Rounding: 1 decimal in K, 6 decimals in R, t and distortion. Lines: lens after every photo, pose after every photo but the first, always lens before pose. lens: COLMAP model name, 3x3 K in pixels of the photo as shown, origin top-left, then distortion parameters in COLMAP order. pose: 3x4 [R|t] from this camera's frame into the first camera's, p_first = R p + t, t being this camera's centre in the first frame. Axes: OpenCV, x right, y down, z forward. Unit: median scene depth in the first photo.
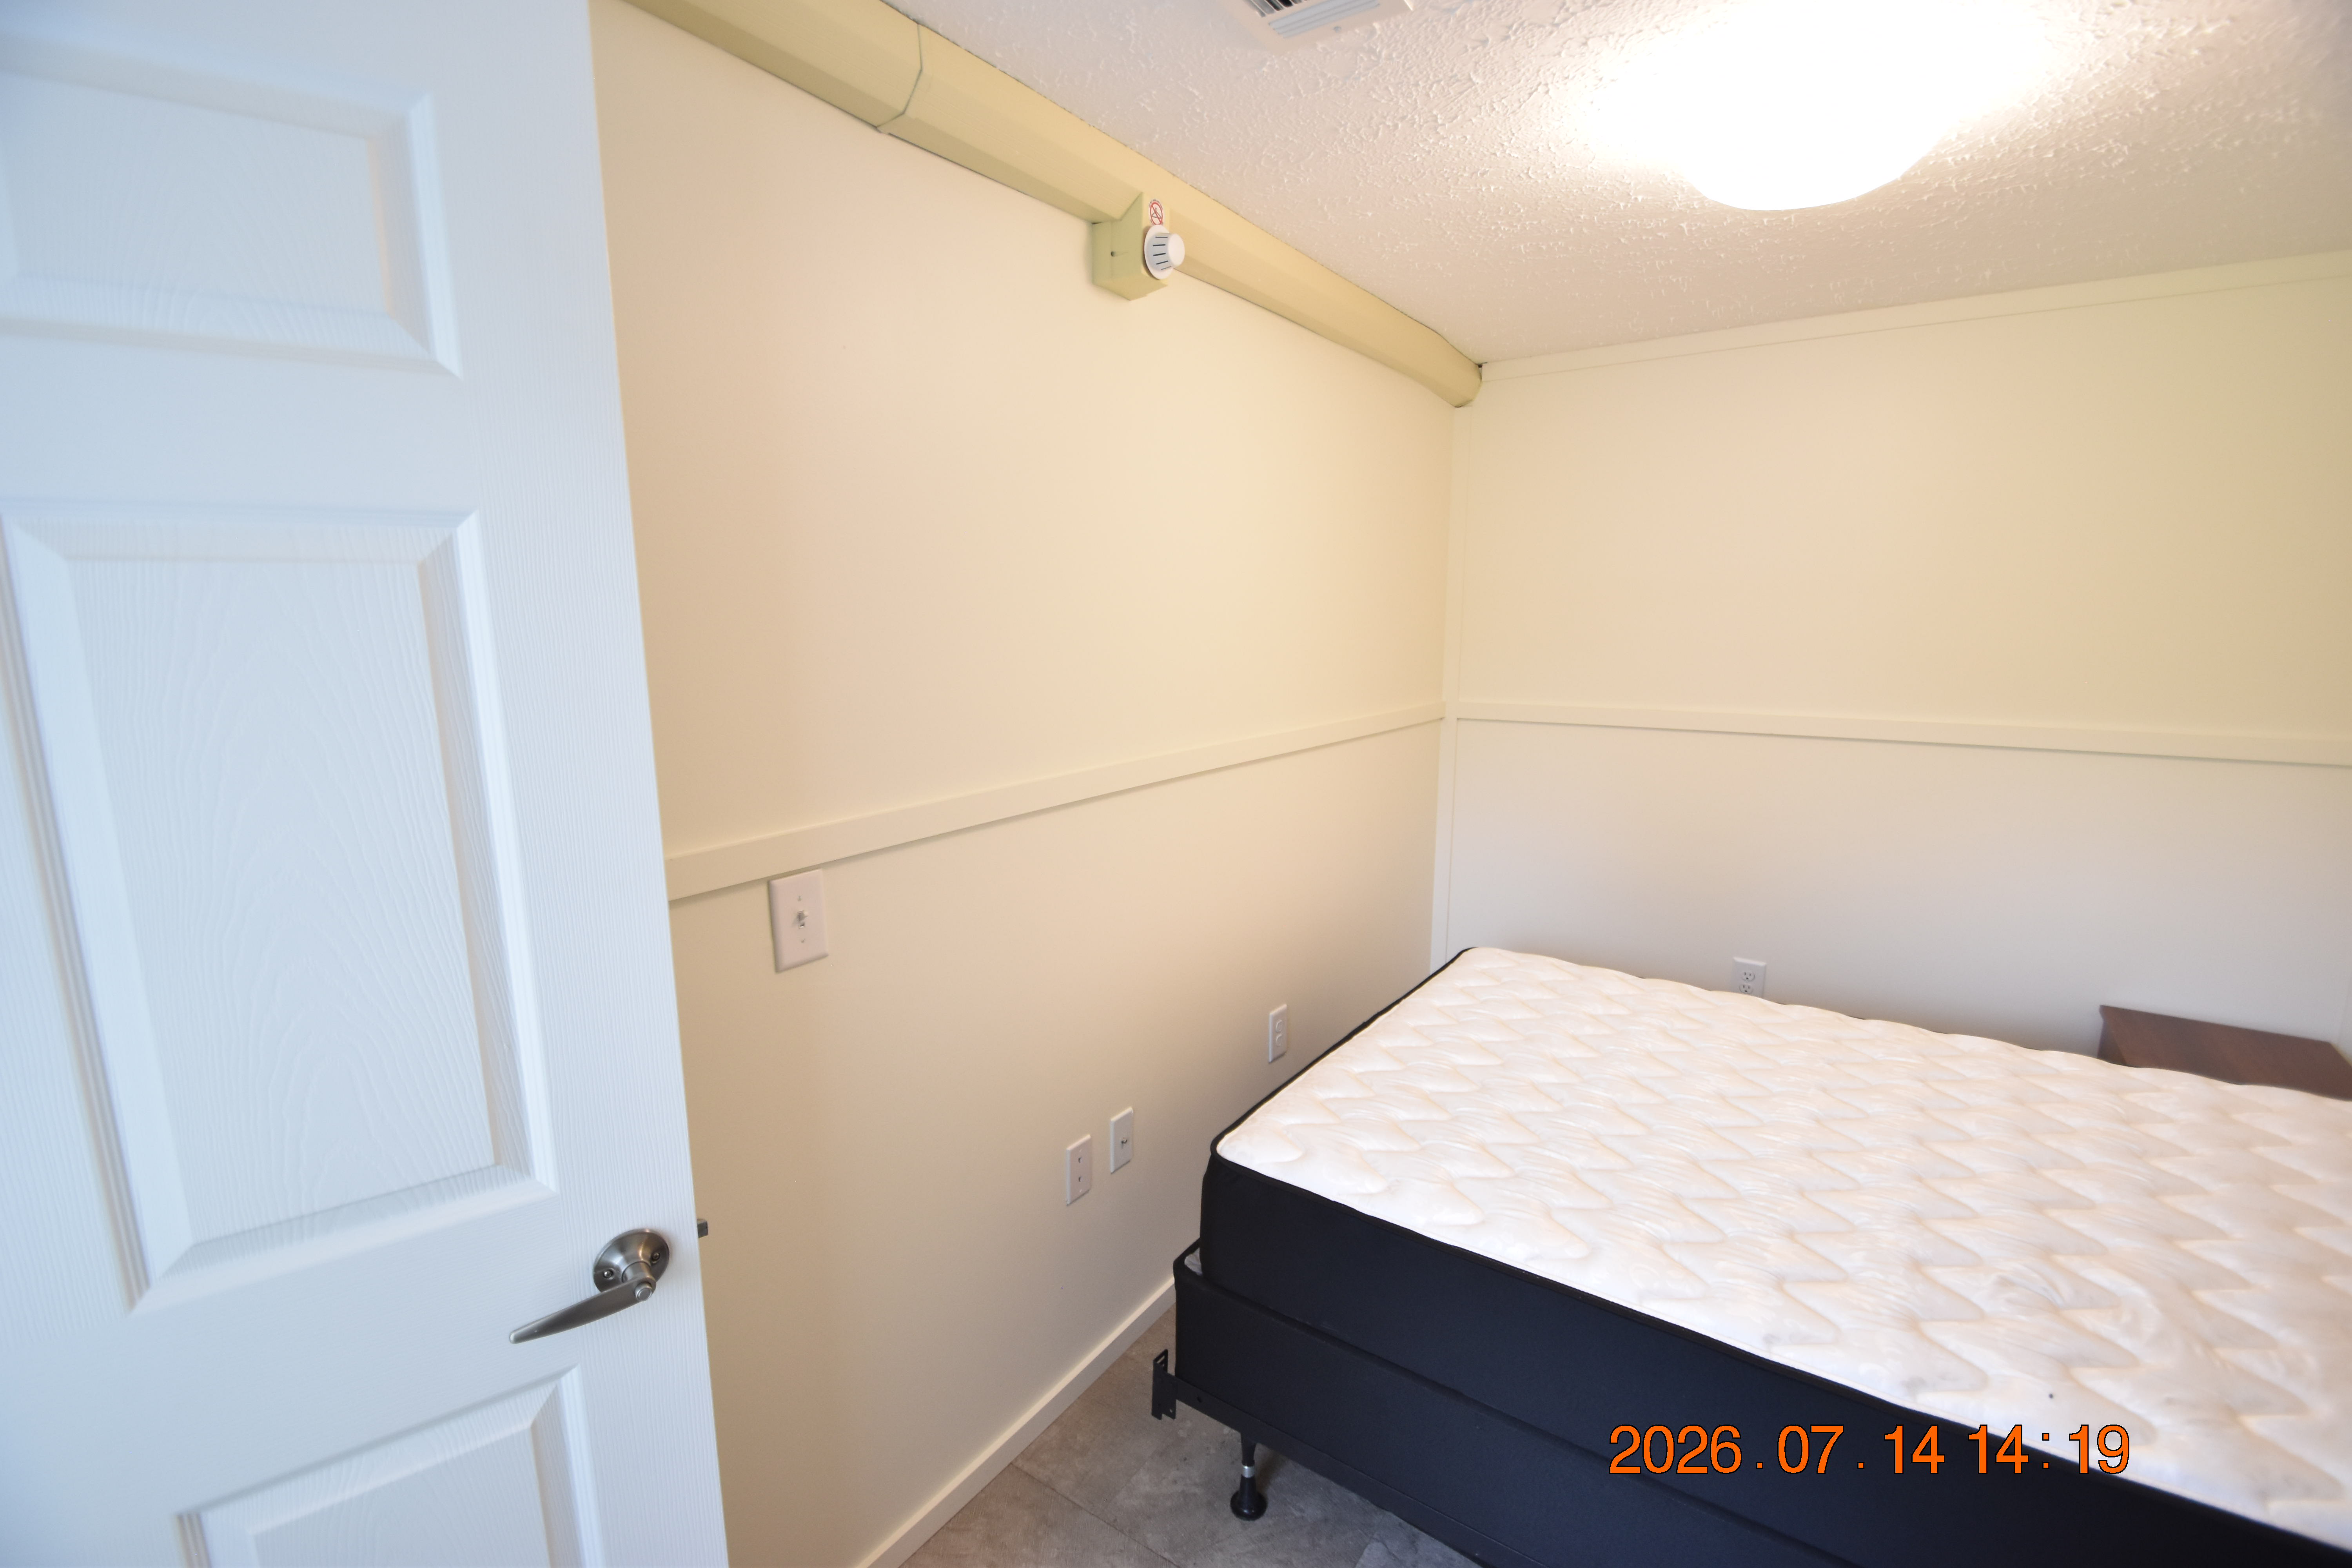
lens RADIAL K [[1025.5, 0, 1165.3], [0, 1025.5, 798.7], [0, 0, 1]] dist [0.020573, -0.022439]
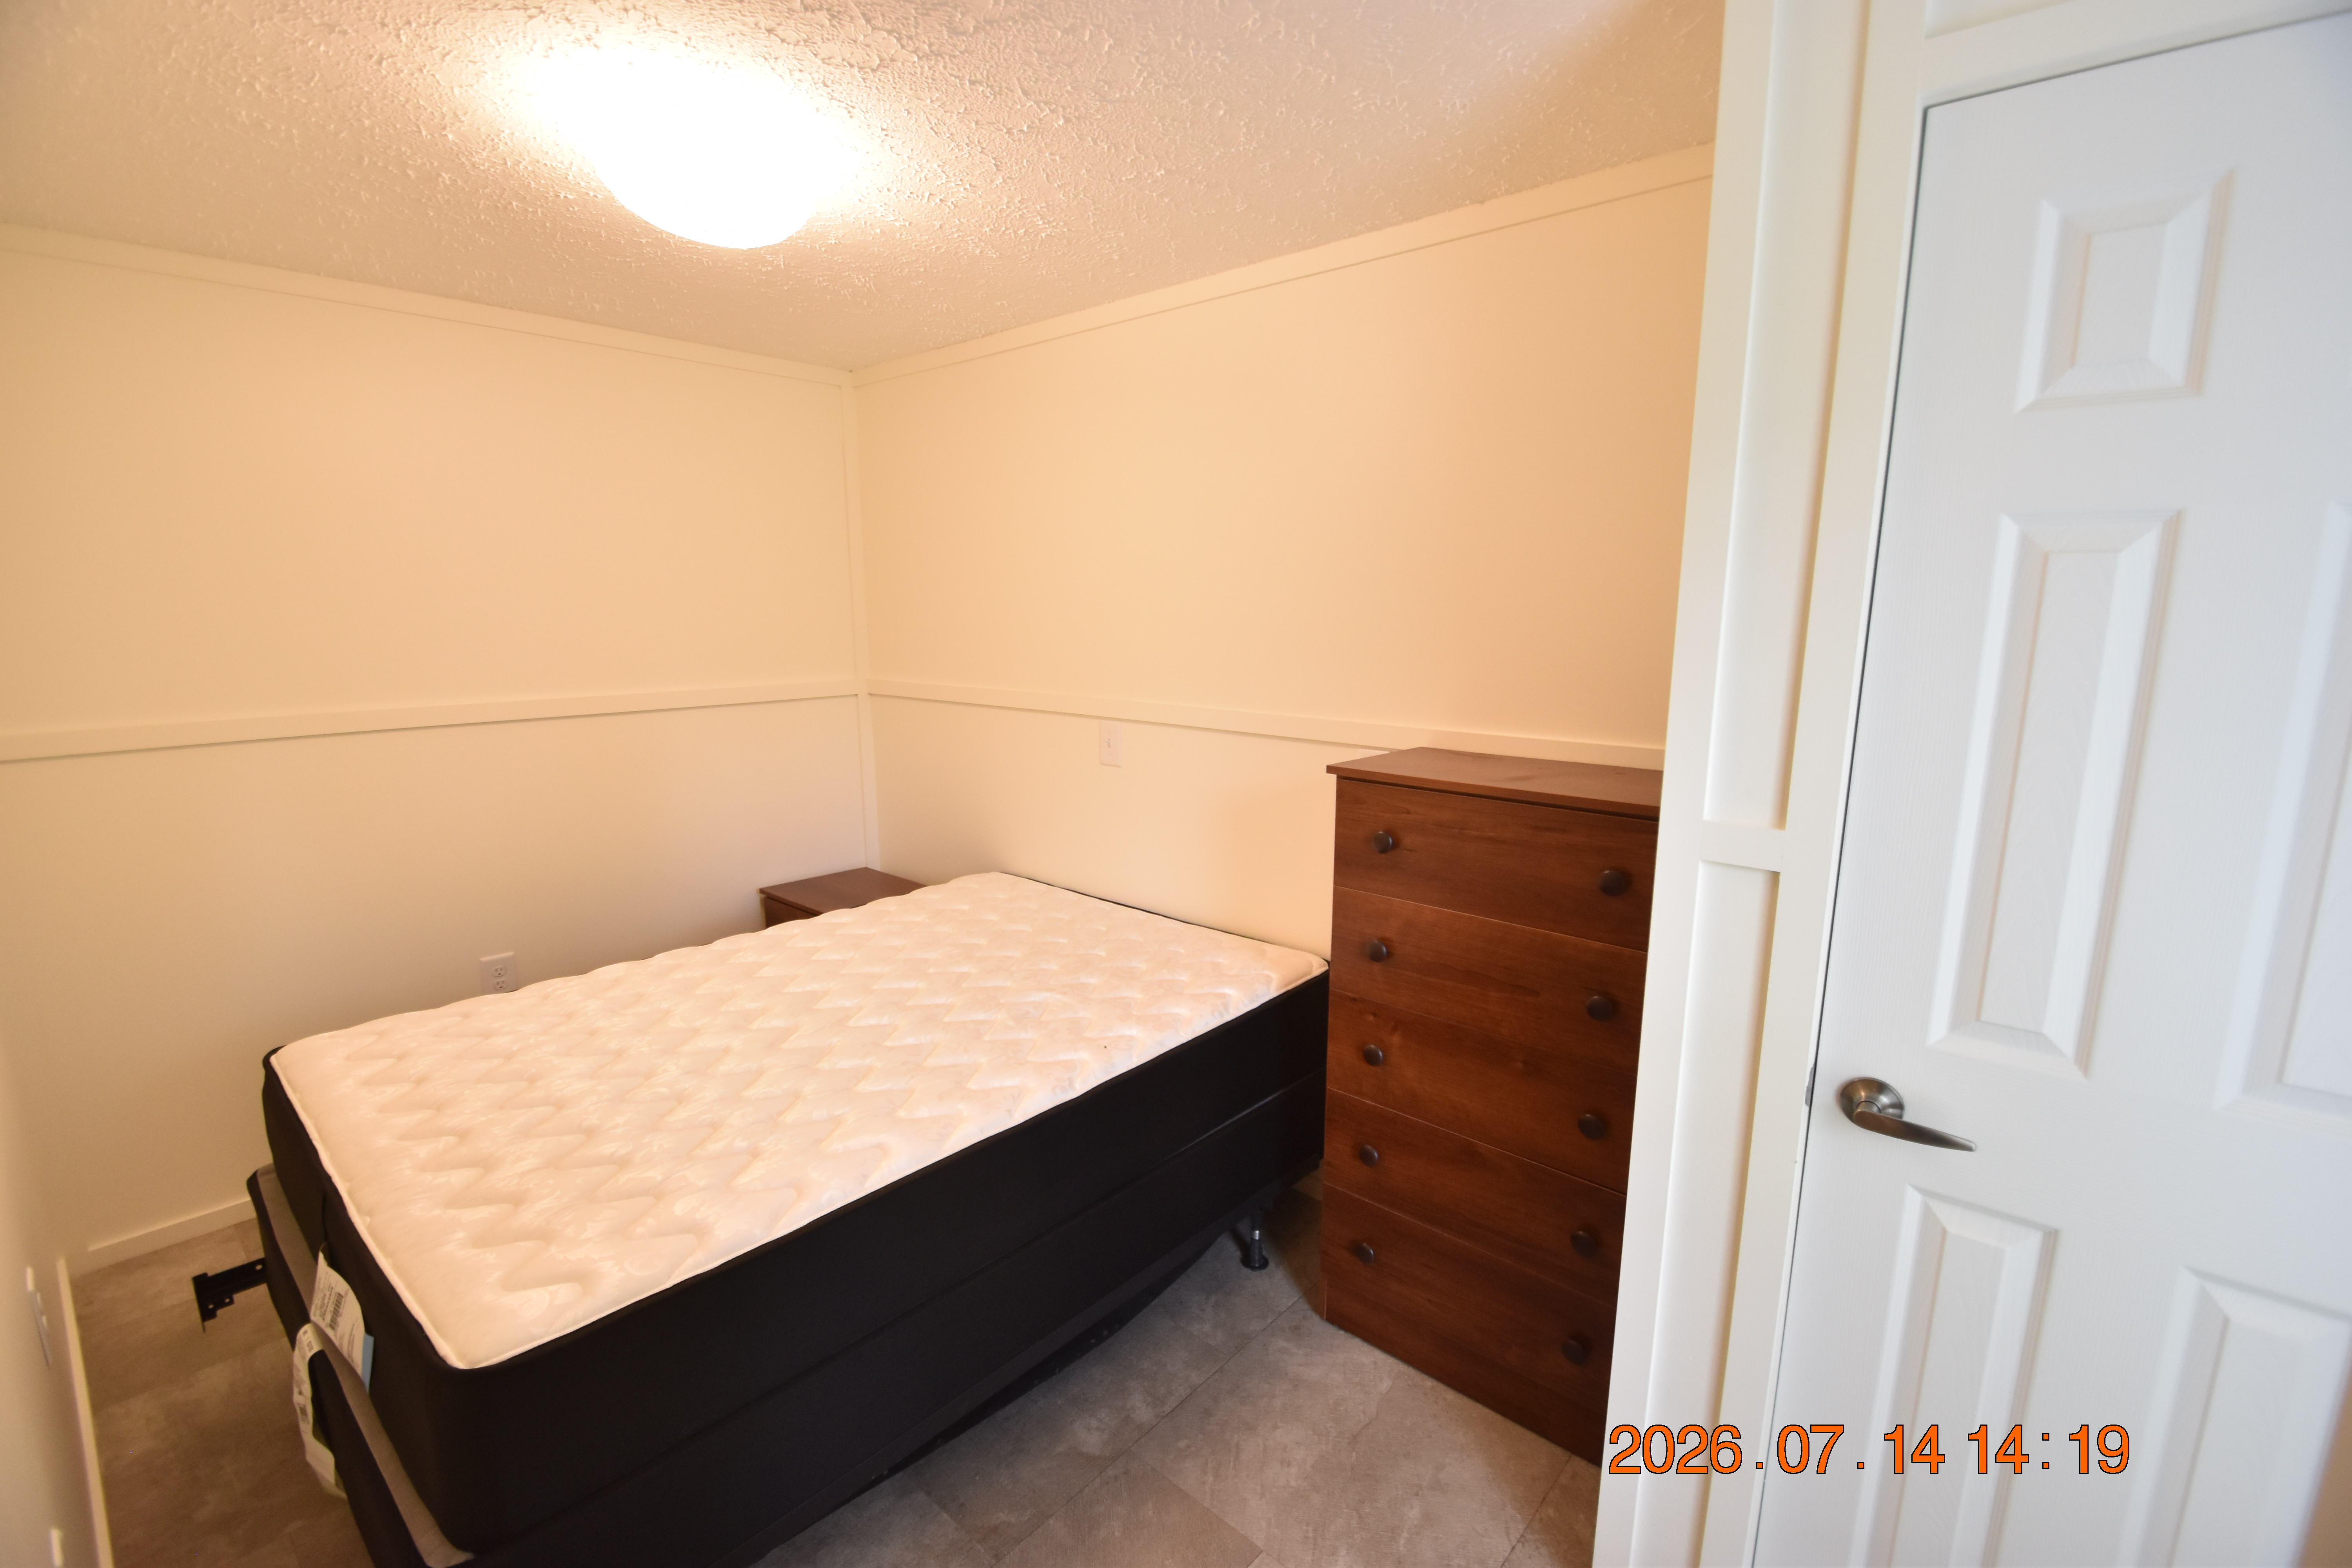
lens RADIAL K [[1025.5, 0, 1165.3], [0, 1025.5, 798.7], [0, 0, 1]] dist [0.020573, -0.022439]
pose [[0.153643, -0.184375, 0.970773, -0.317021], [0.178128, 0.971511, 0.156323, -0.034174], [-0.971938, 0.148904, 0.182108, 0.220999]]
